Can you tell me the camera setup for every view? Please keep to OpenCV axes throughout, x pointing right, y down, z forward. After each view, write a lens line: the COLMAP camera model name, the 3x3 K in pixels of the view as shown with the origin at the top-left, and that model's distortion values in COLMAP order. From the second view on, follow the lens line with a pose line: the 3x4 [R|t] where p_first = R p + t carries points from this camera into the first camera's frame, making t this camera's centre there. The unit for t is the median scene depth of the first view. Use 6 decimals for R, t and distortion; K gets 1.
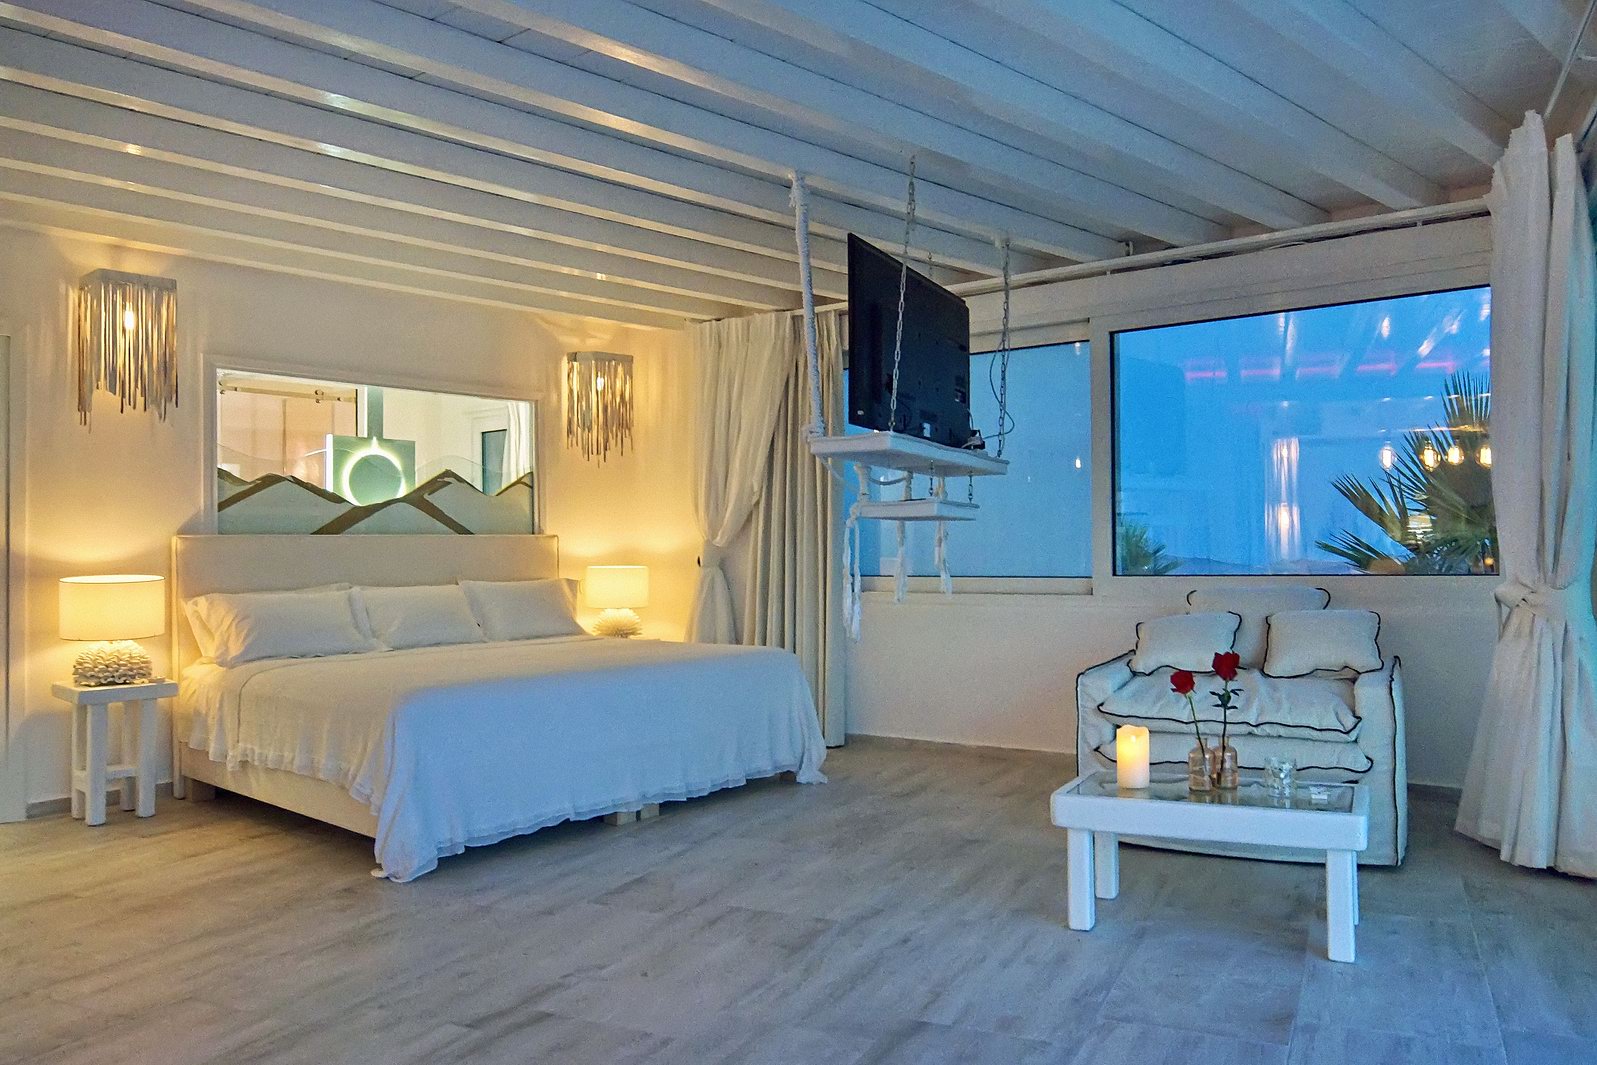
lens RADIAL K [[1464.2, 0, 798.5], [0, 1464.2, 532.5], [0, 0, 1]] dist [-0.004520, -0.002246]
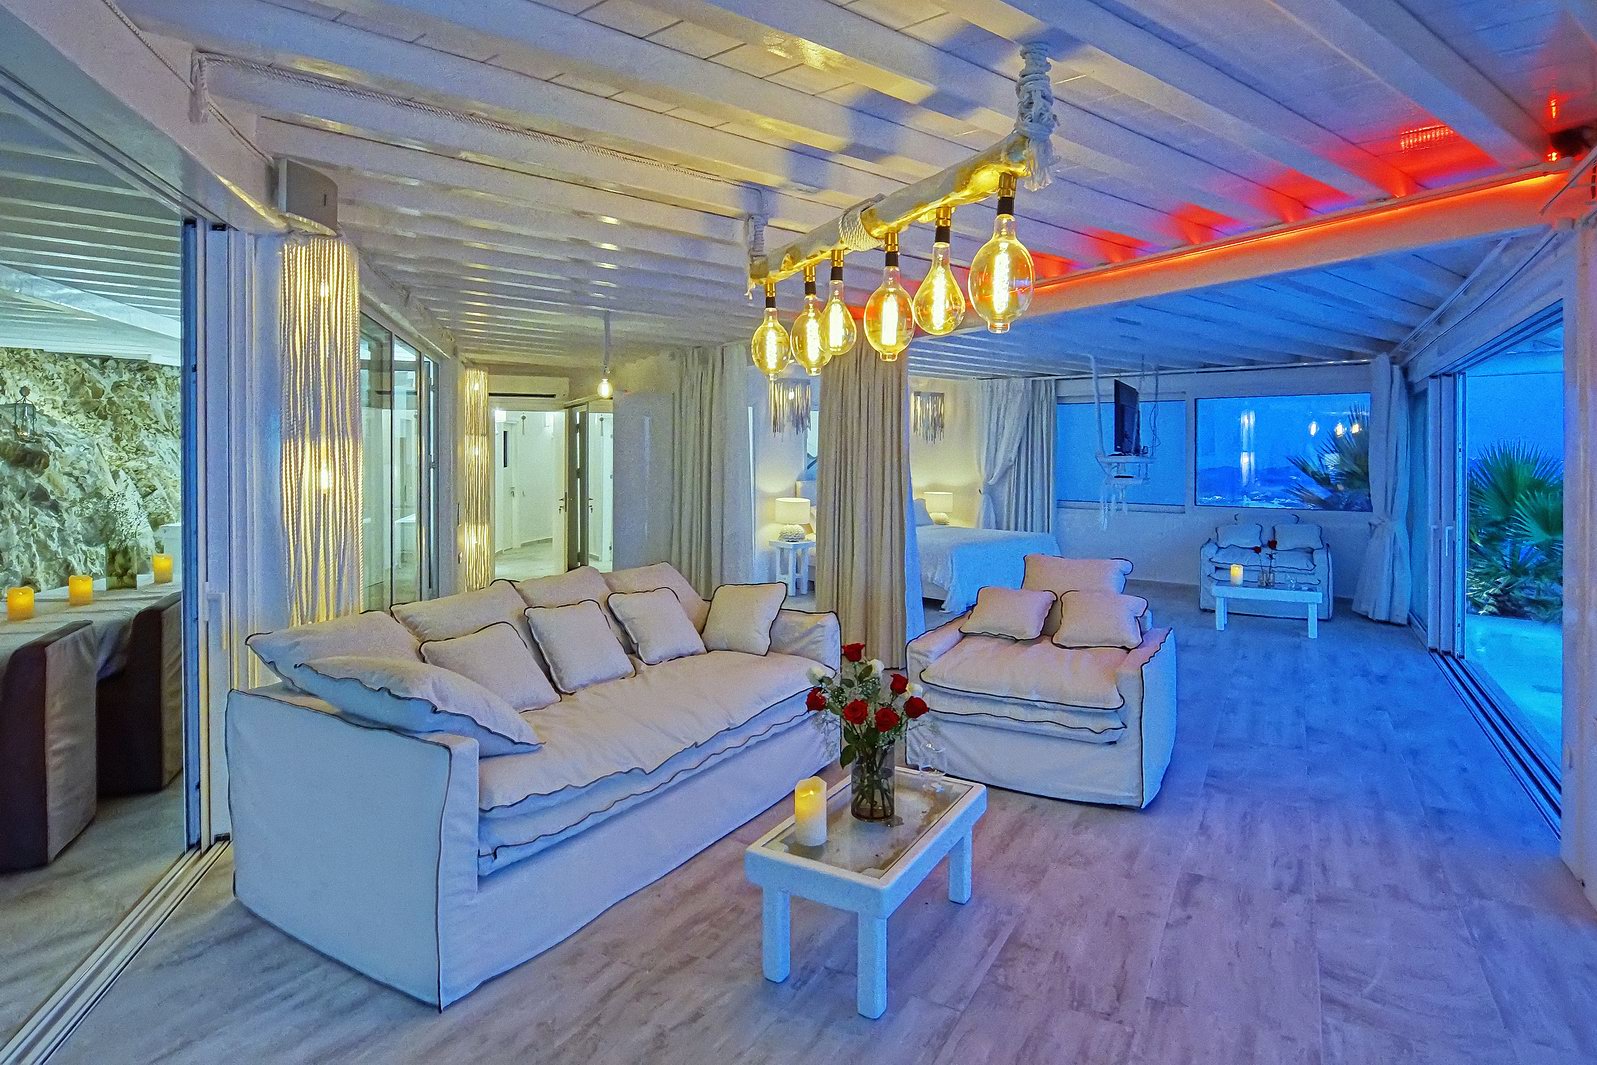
lens RADIAL K [[902.6, 0, 796.9], [0, 902.6, 474.9], [0, 0, 1]] dist [-0.016357, 0.000800]
pose [[0.990879, 0.019506, -0.133332, -0.165839], [-0.016882, 0.999641, 0.020785, -0.028629], [0.133689, -0.018345, 0.990853, -0.366517]]
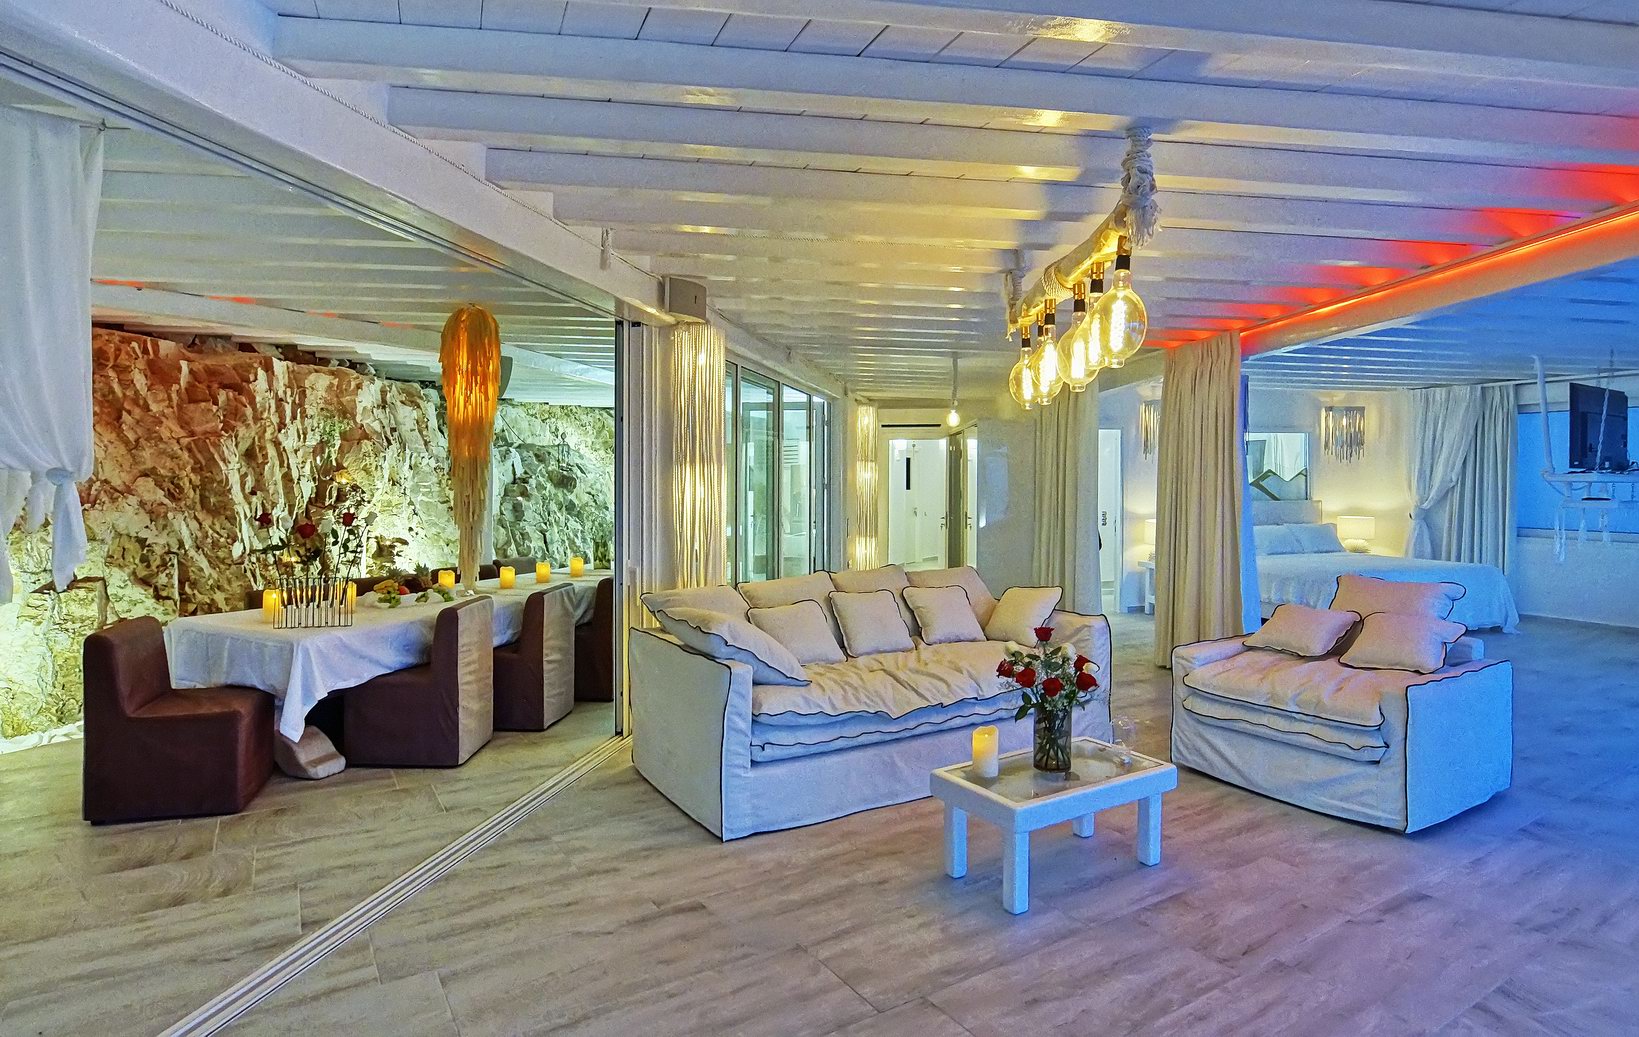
lens RADIAL K [[843.6, 0, 761.8], [0, 843.6, 493.0], [0, 0, 1]] dist [-0.015273, -0.000055]
pose [[0.804456, 0.021079, -0.593638, -0.107057], [-0.009778, 0.999705, 0.022247, -0.027483], [0.593932, -0.012092, 0.804425, -0.393324]]
